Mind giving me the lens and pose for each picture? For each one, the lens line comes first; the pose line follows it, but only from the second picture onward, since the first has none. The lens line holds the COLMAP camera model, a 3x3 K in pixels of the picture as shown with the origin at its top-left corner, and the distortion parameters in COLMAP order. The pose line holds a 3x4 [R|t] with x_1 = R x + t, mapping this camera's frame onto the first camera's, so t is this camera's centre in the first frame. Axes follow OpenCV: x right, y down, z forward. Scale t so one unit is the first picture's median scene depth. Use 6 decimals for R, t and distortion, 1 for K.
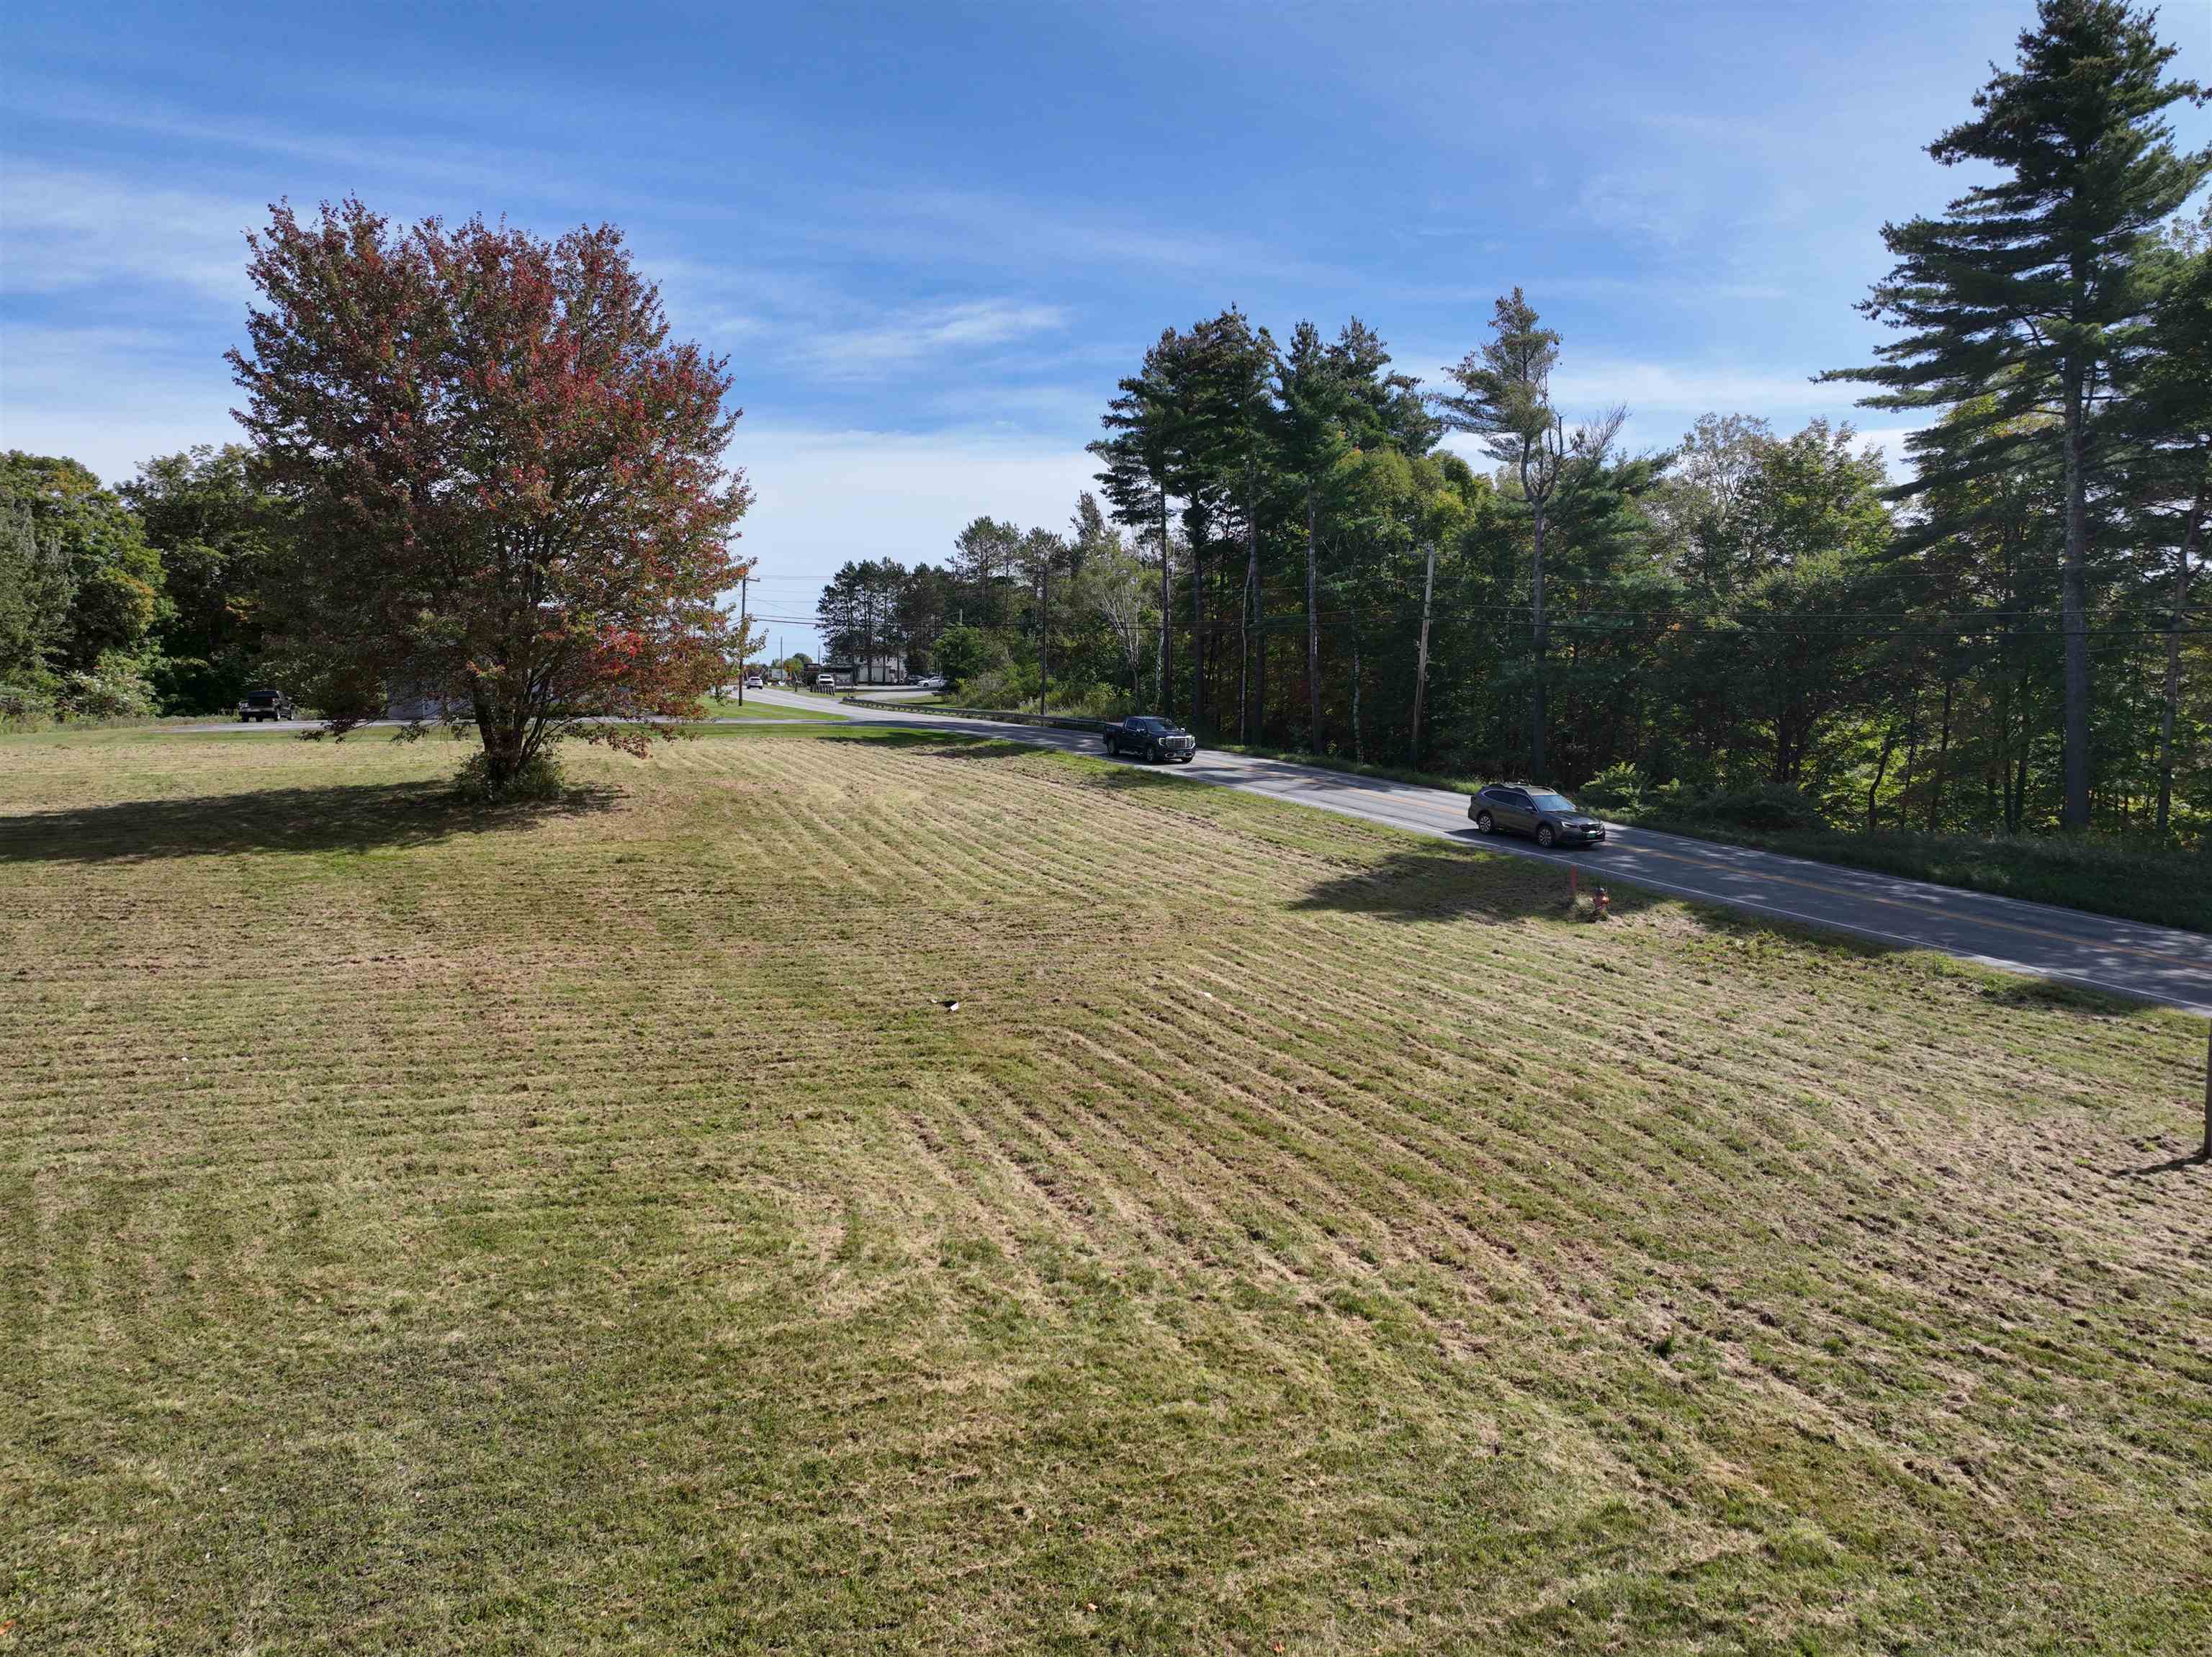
lens RADIAL K [[1592.3, 0, 1126.0], [0, 1592.3, 818.9], [0, 0, 1]] dist [0.009197, 0.018405]
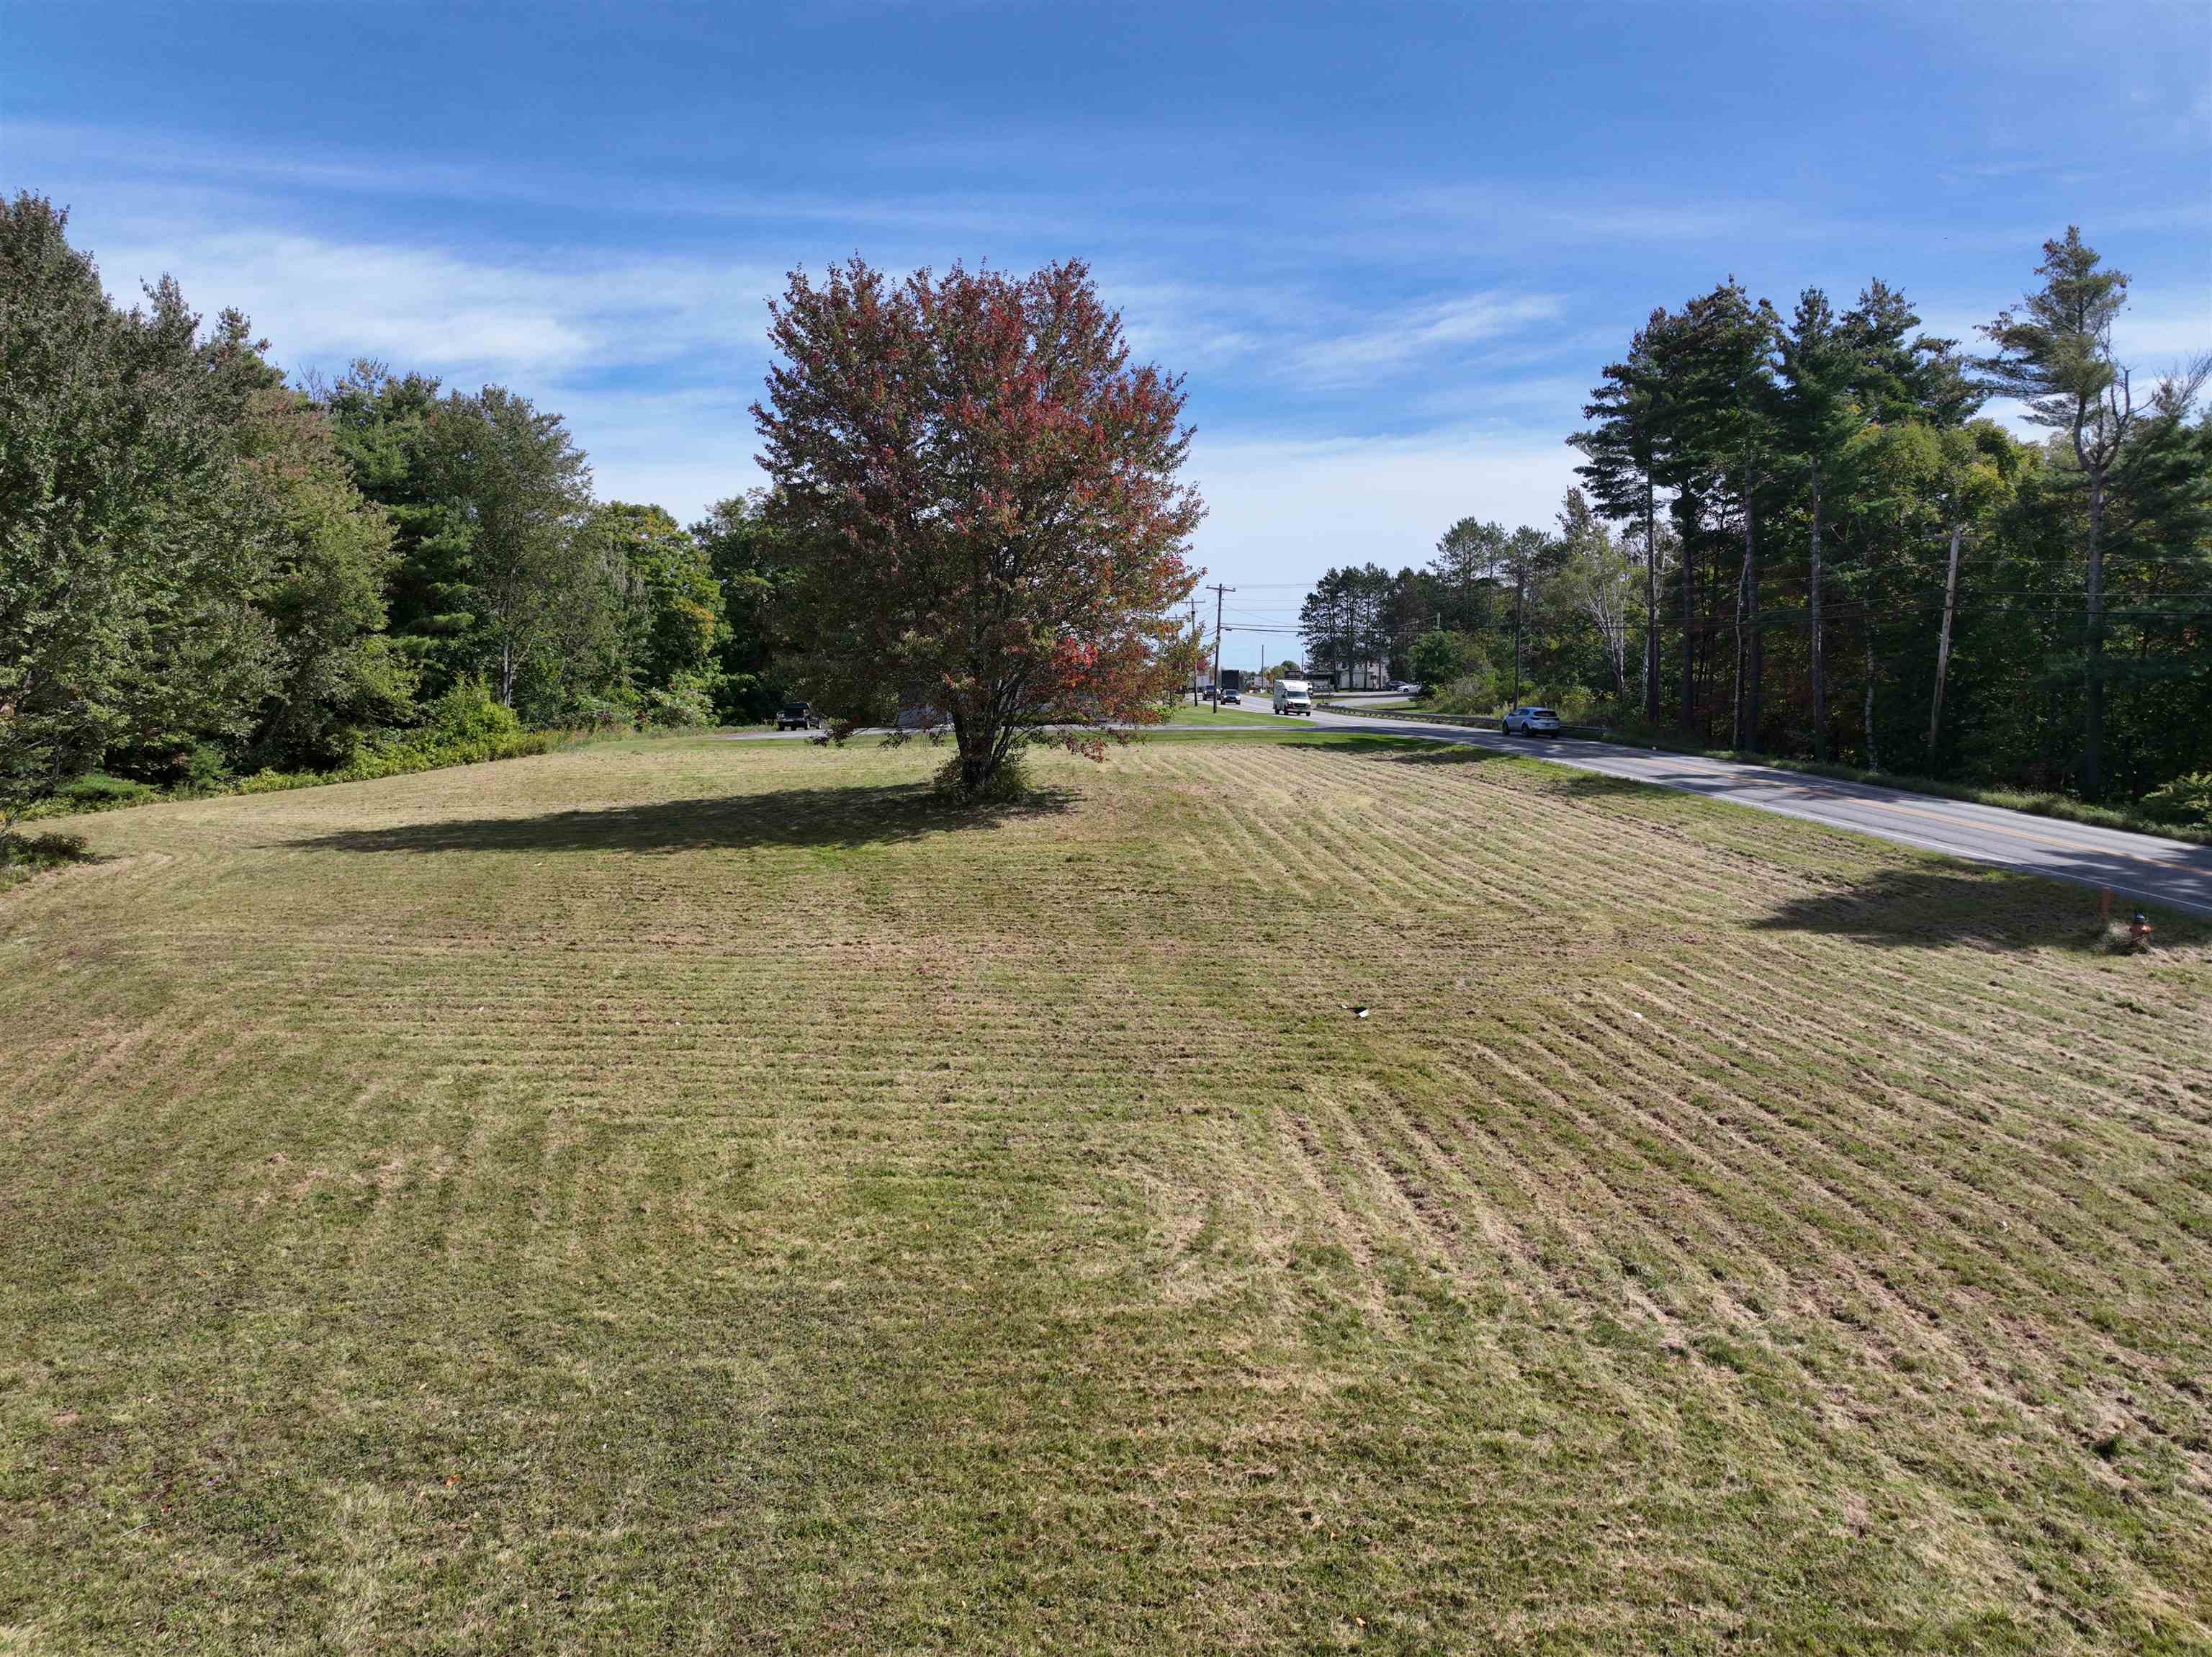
lens RADIAL K [[1592.3, 0, 1110.8], [0, 1592.3, 827.1], [0, 0, 1]] dist [0.009197, 0.018405]
pose [[0.951587, 0.014540, -0.307034, 0.045805], [-0.014127, 0.999894, 0.003565, 0.000317], [0.307053, 0.000945, 0.951692, 0.004386]]
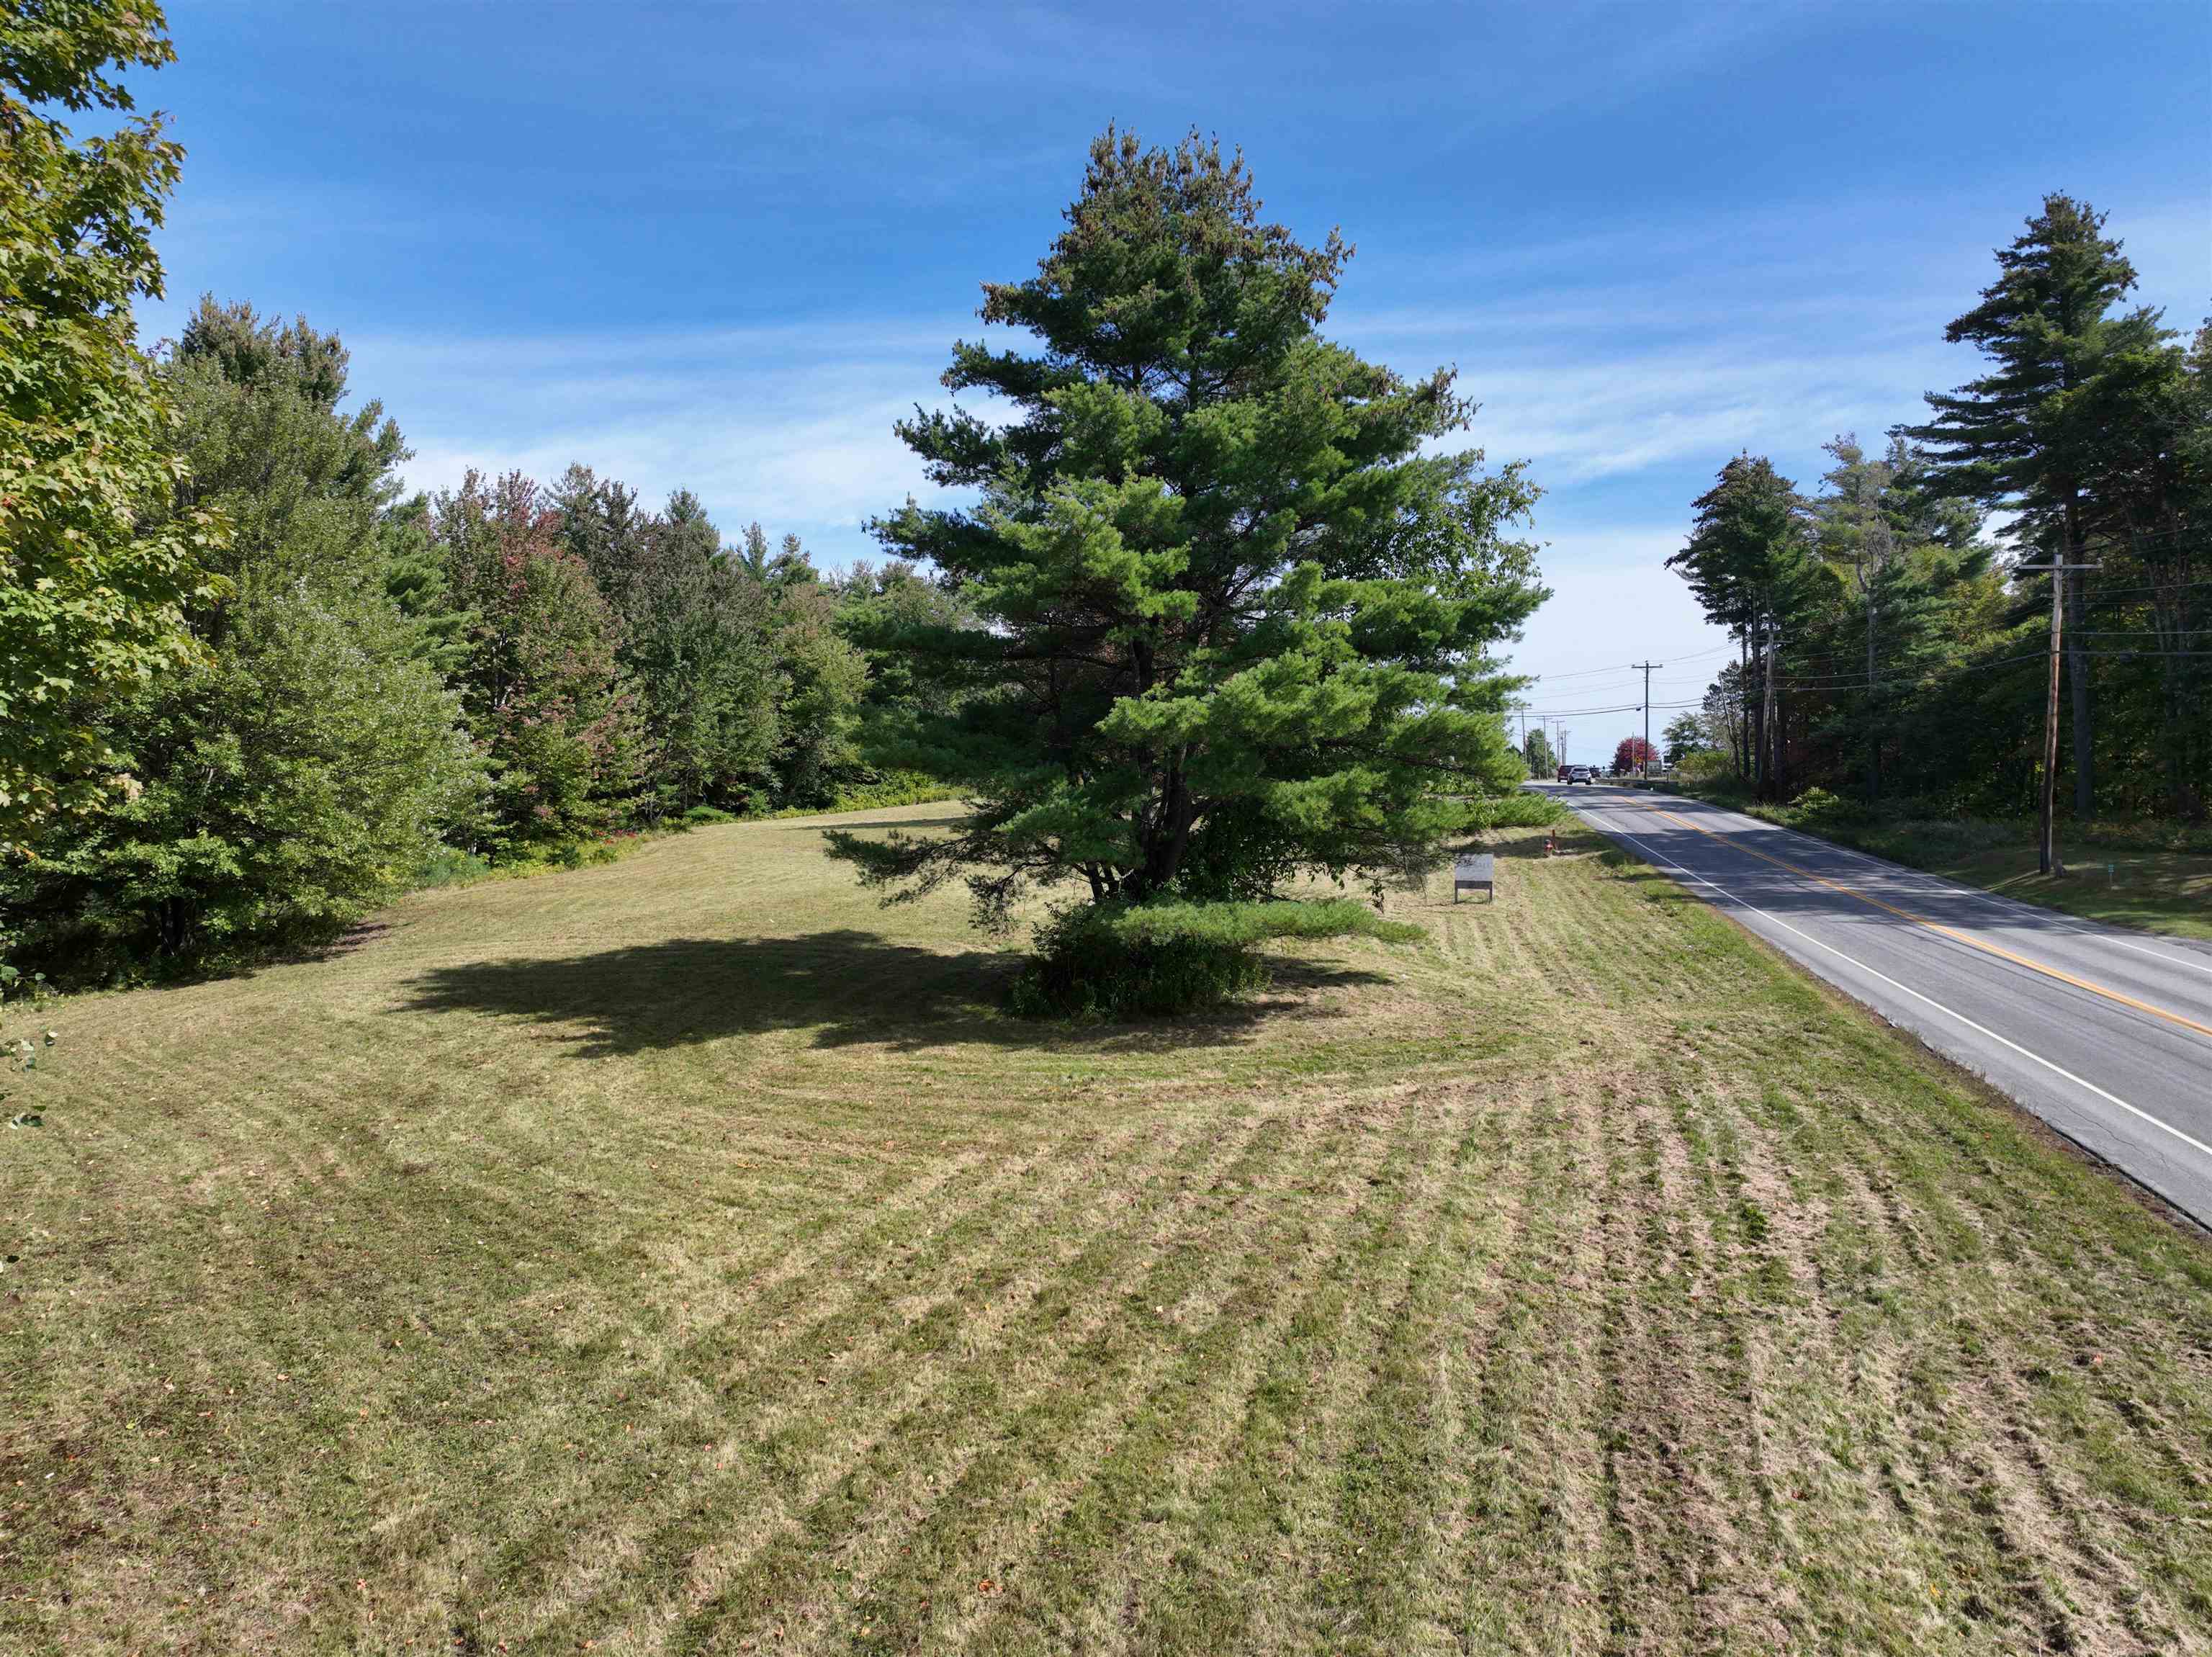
lens RADIAL K [[1592.3, 0, 1112.7], [0, 1592.3, 830.8], [0, 0, 1]] dist [0.009197, 0.018405]
pose [[0.797073, -0.001885, -0.603880, 1.408450], [-0.035254, 0.998144, -0.049649, 0.202506], [0.602853, 0.060863, 0.795527, -0.980214]]
